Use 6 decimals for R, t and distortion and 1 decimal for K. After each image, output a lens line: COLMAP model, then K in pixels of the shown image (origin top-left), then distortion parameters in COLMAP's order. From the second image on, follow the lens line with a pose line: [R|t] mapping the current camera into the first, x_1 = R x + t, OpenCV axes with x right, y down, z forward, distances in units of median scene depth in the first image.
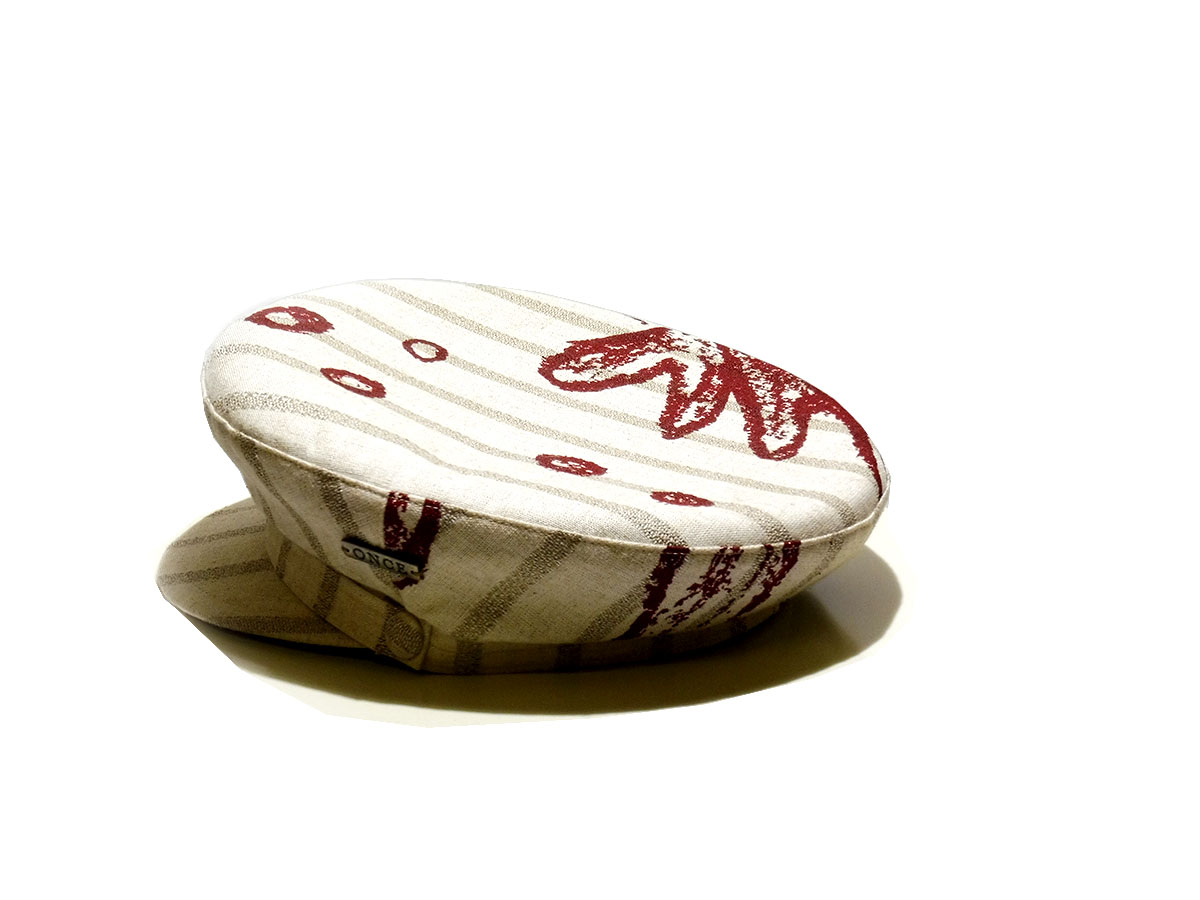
lens RADIAL K [[2512.6, 0, 590.8], [0, 2512.6, 448.5], [0, 0, 1]] dist [0.389676, 0.000000]
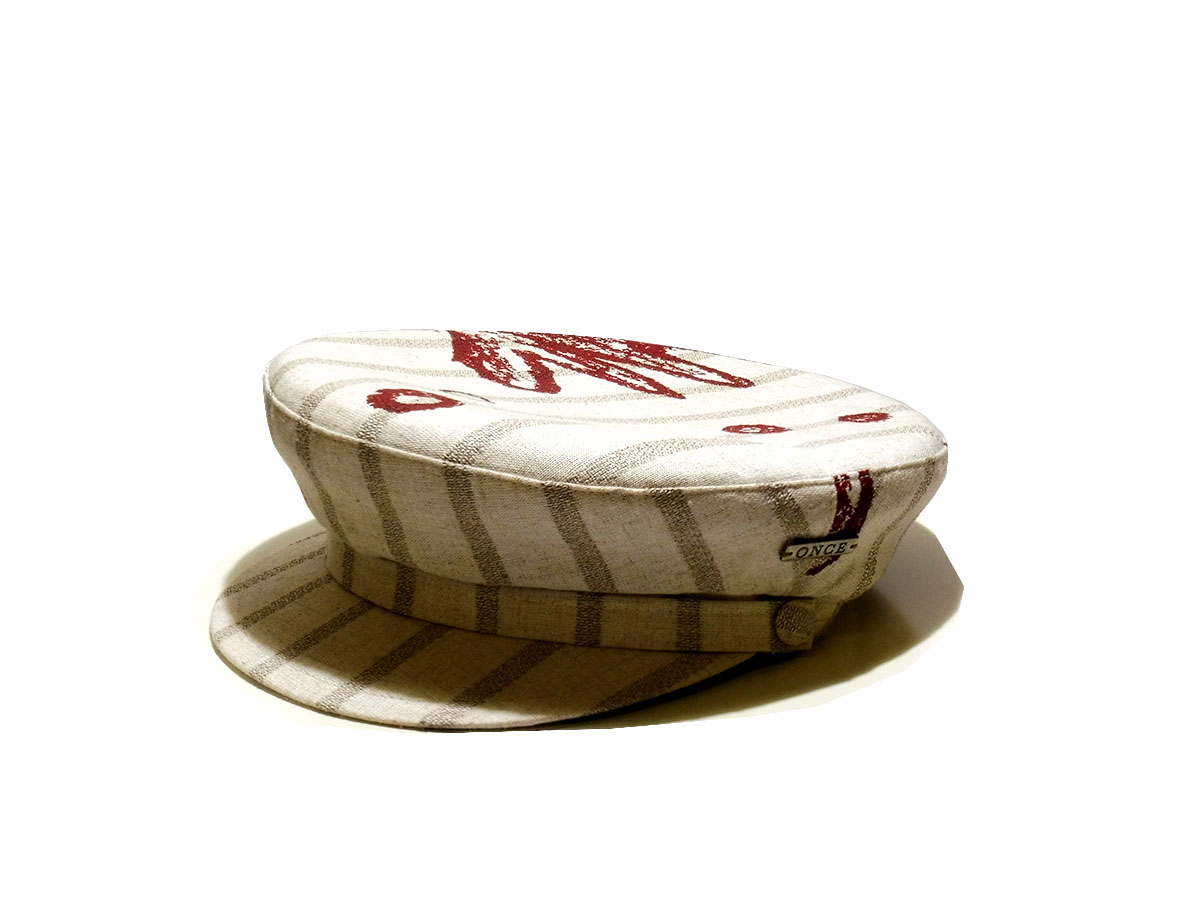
lens RADIAL K [[2512.6, 0, 595.3], [0, 2512.6, 451.0], [0, 0, 1]] dist [0.389676, 0.000000]
pose [[0.410511, -0.288410, 0.865044, -0.993034], [0.273600, 0.943911, 0.184866, -0.206930], [-0.869841, 0.160786, 0.466395, 0.598249]]
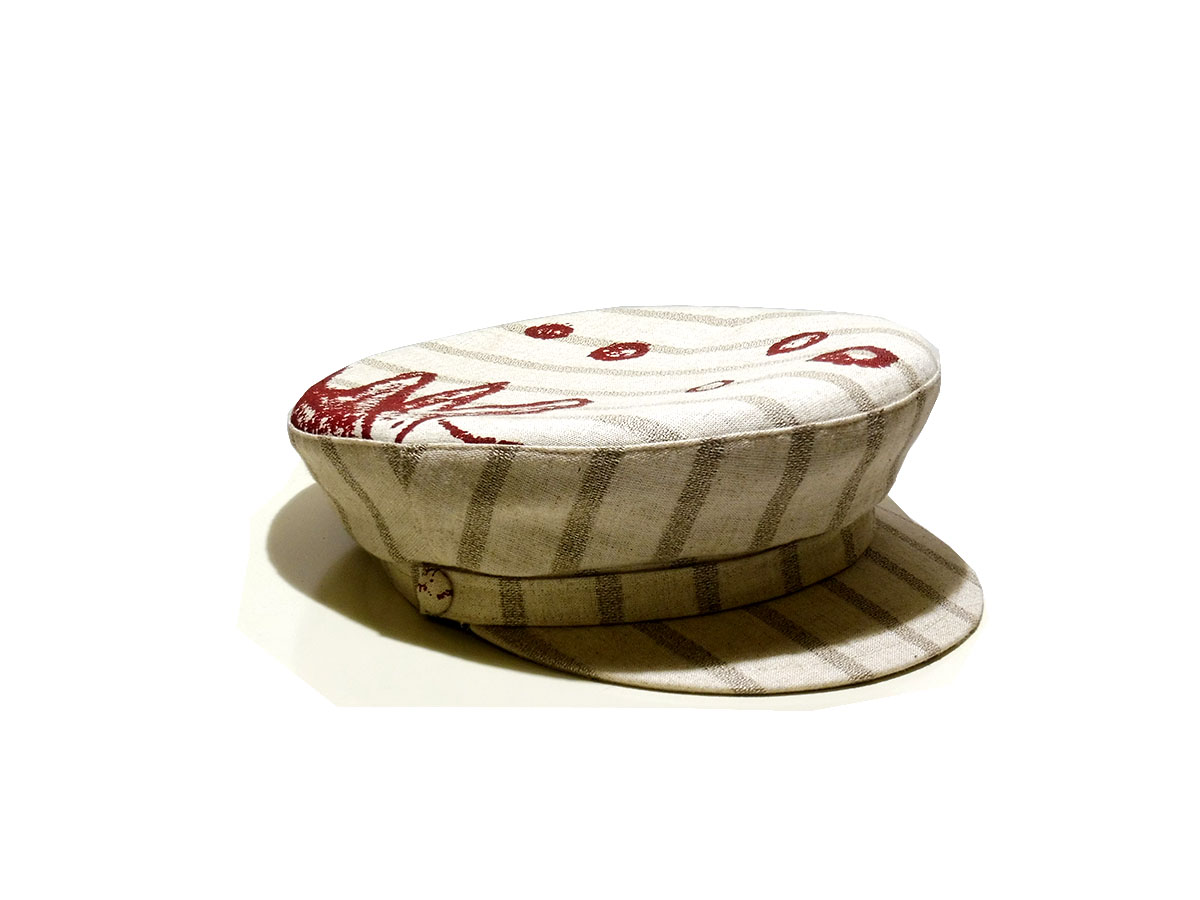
lens RADIAL K [[2512.6, 0, 599.5], [0, 2512.6, 451.6], [0, 0, 1]] dist [0.389676, 0.000000]
pose [[-0.968324, -0.098167, 0.229592, -0.283613], [0.056126, 0.810379, 0.583211, -0.665153], [-0.243309, 0.577623, -0.779200, 2.030346]]
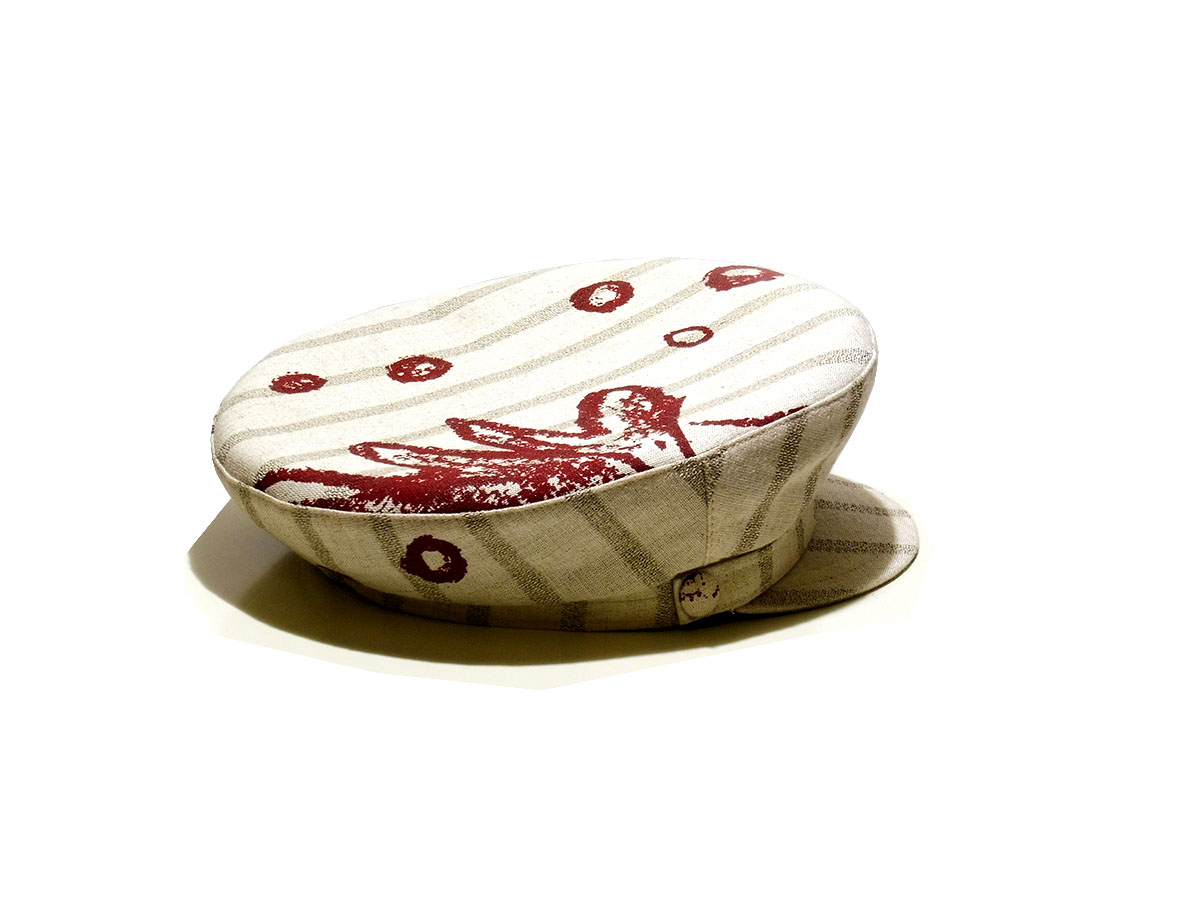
lens RADIAL K [[2512.6, 0, 596.5], [0, 2512.6, 447.9], [0, 0, 1]] dist [0.389676, 0.000000]
pose [[-0.571286, 0.239016, -0.785178, 0.881475], [-0.270271, 0.848516, 0.454943, -0.521844], [0.774975, 0.472113, -0.420146, 1.629248]]
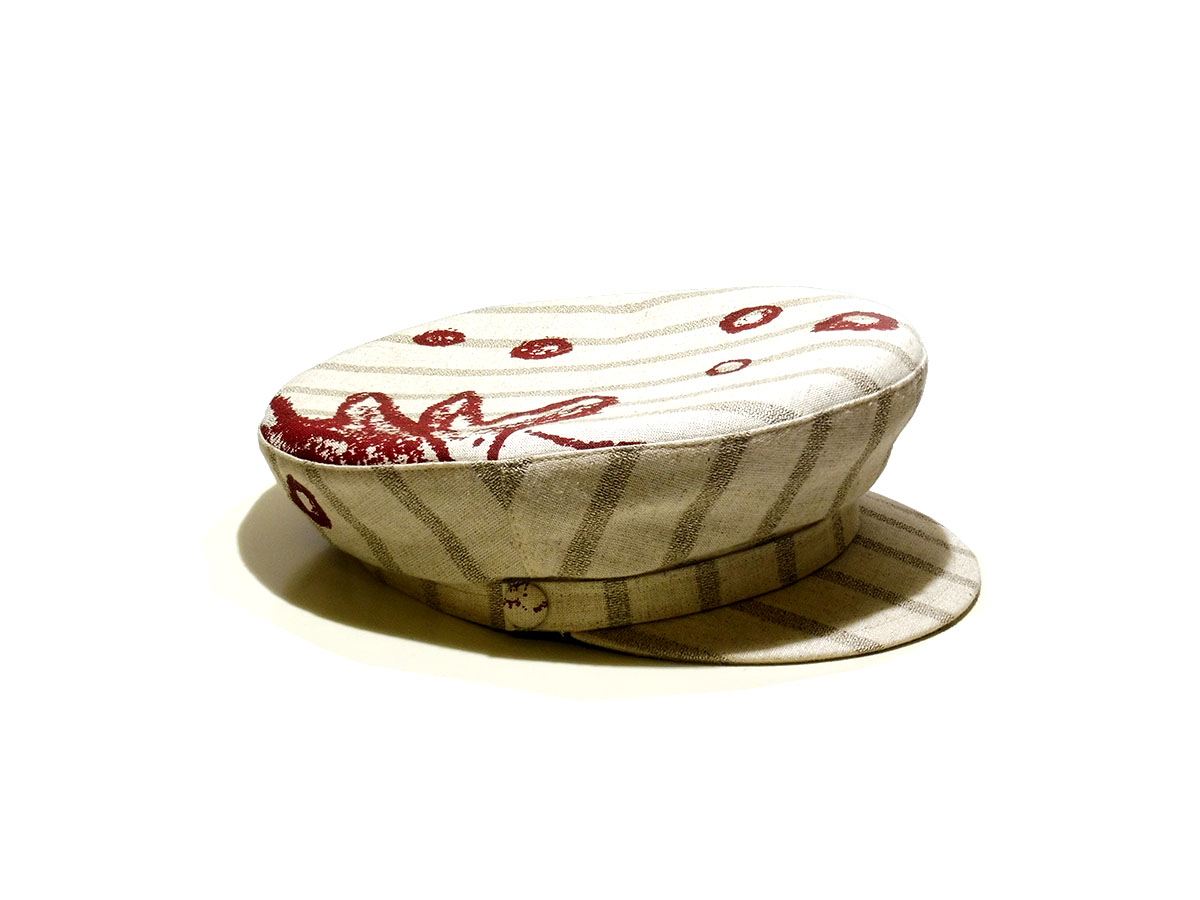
lens RADIAL K [[2512.6, 0, 598.8], [0, 2512.6, 452.3], [0, 0, 1]] dist [0.389676, 0.000000]
pose [[-0.983029, 0.034988, -0.180080, 0.185517], [-0.078054, 0.808584, 0.583181, -0.665822], [0.166014, 0.587340, -0.792131, 2.050233]]
